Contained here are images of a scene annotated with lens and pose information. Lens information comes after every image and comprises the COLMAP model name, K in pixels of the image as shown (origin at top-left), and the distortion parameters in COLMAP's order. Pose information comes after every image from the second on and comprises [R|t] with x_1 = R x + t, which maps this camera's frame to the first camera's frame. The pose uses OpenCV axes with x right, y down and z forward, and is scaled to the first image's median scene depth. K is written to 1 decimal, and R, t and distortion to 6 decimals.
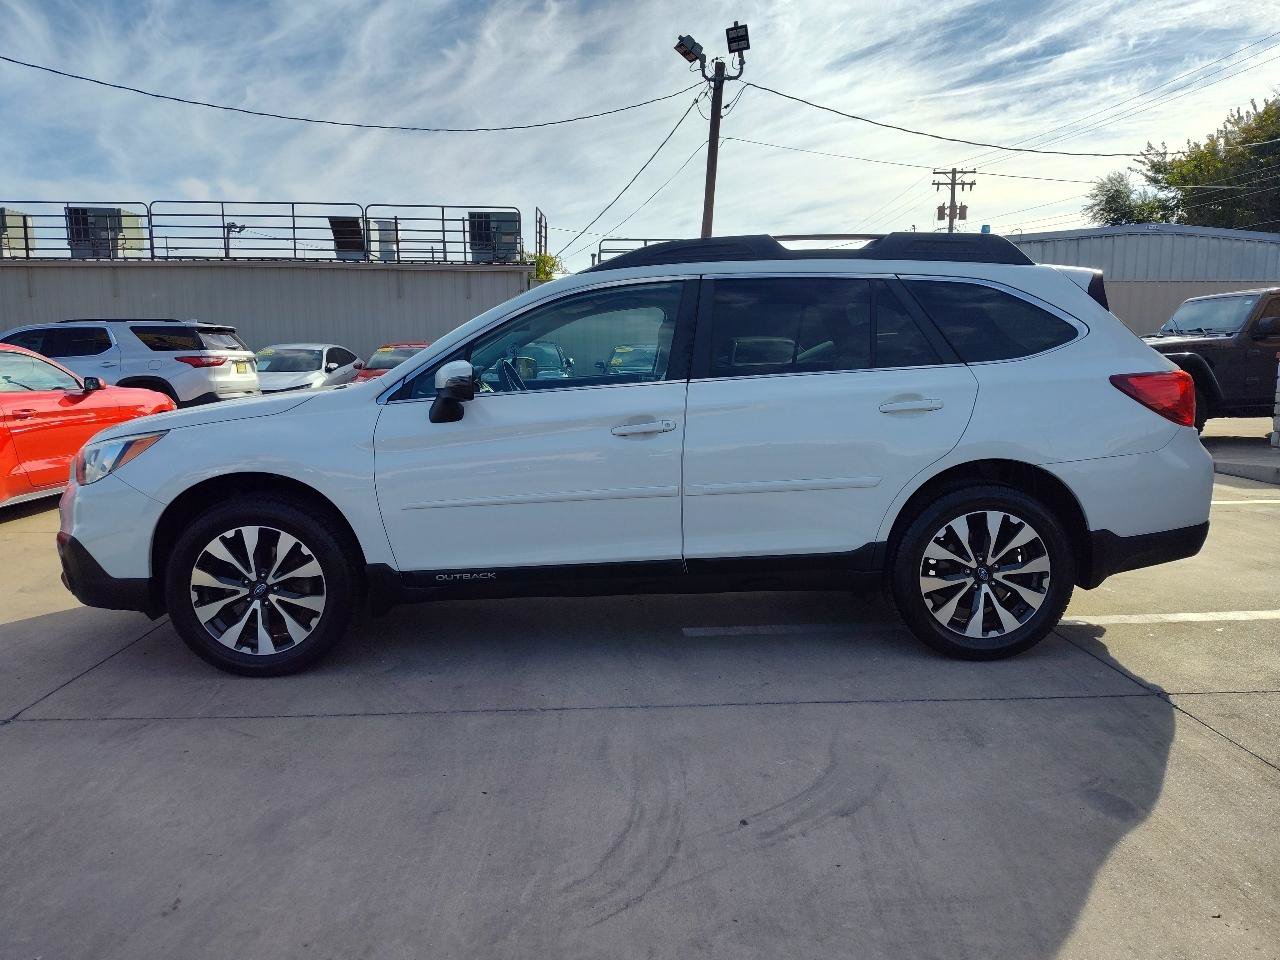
lens RADIAL K [[881.7, 0, 635.2], [0, 881.7, 477.8], [0, 0, 1]] dist [0.027530, -0.019605]
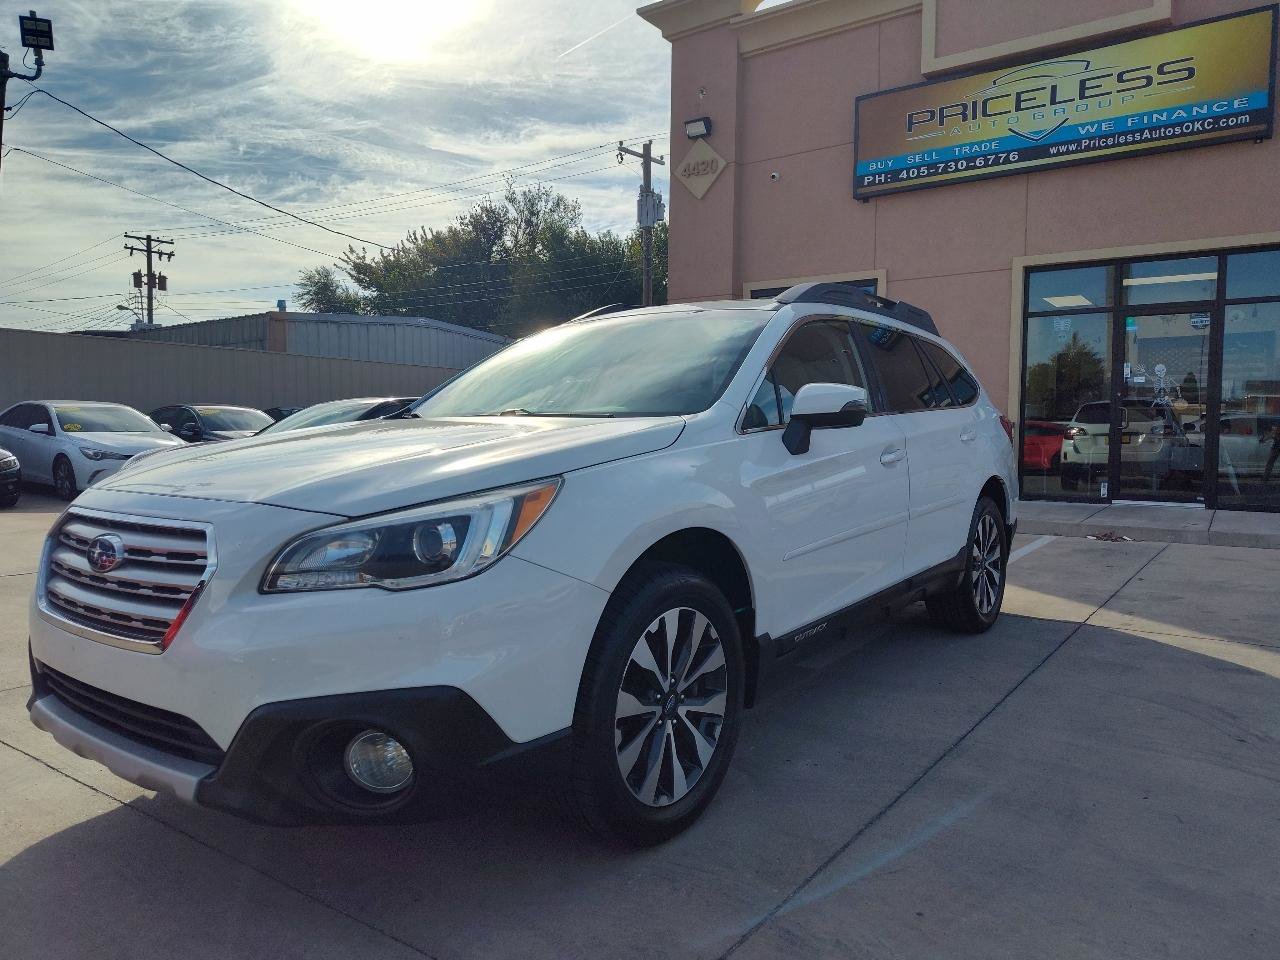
lens RADIAL K [[881.7, 0, 649.5], [0, 881.7, 477.6], [0, 0, 1]] dist [0.027530, -0.019605]
pose [[0.614216, -0.037164, 0.788263, -0.820923], [0.108904, 0.993325, -0.038026, -0.018955], [-0.781588, 0.109201, 0.614163, 0.491422]]
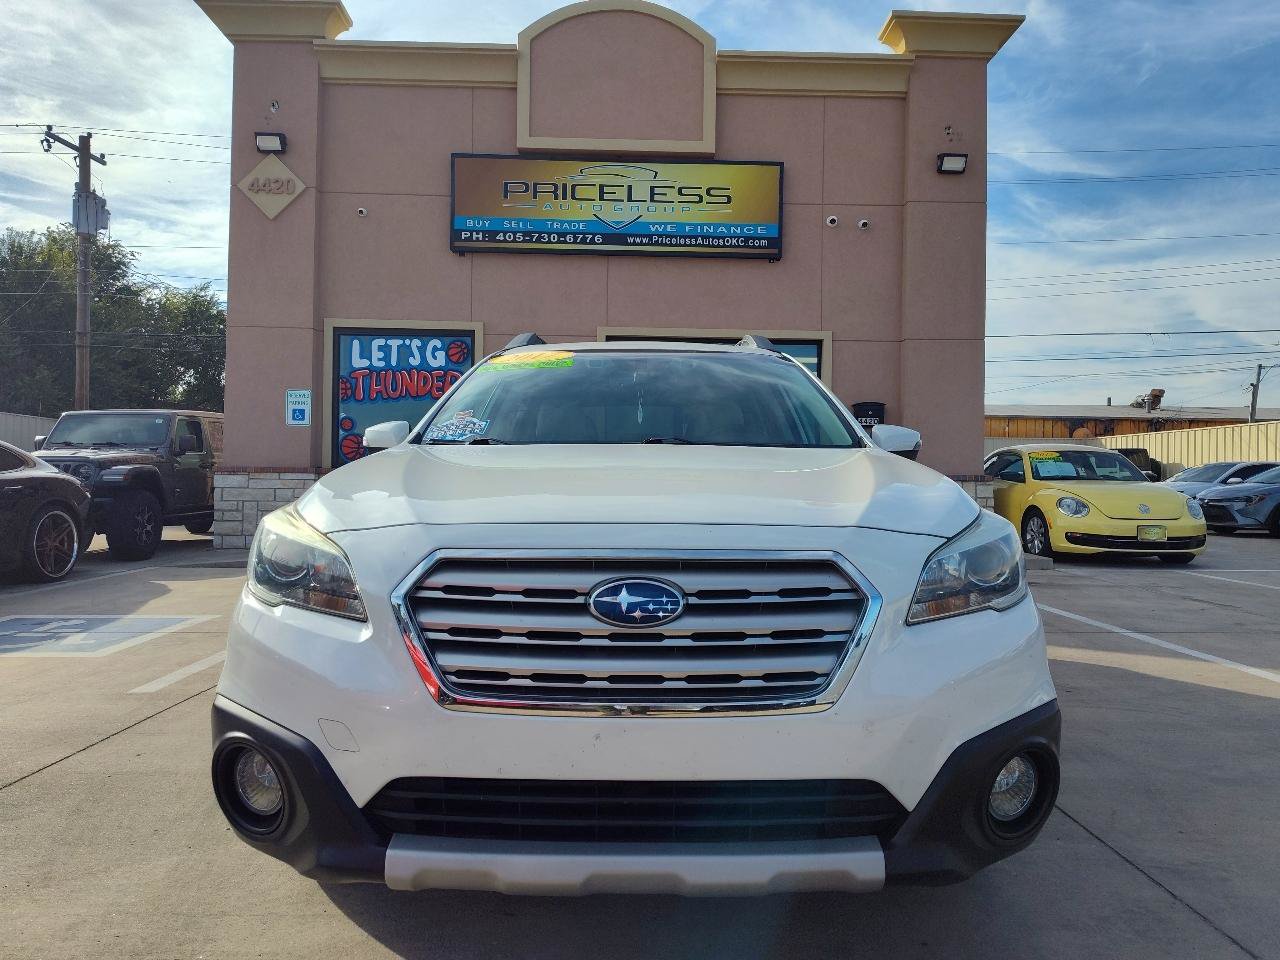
lens RADIAL K [[881.7, 0, 642.8], [0, 881.7, 478.6], [0, 0, 1]] dist [0.027530, -0.019605]
pose [[0.014003, 0.010750, 0.999844, -0.917076], [0.136476, 0.990564, -0.012562, -0.052009], [-0.990544, 0.136630, 0.012404, 0.777806]]
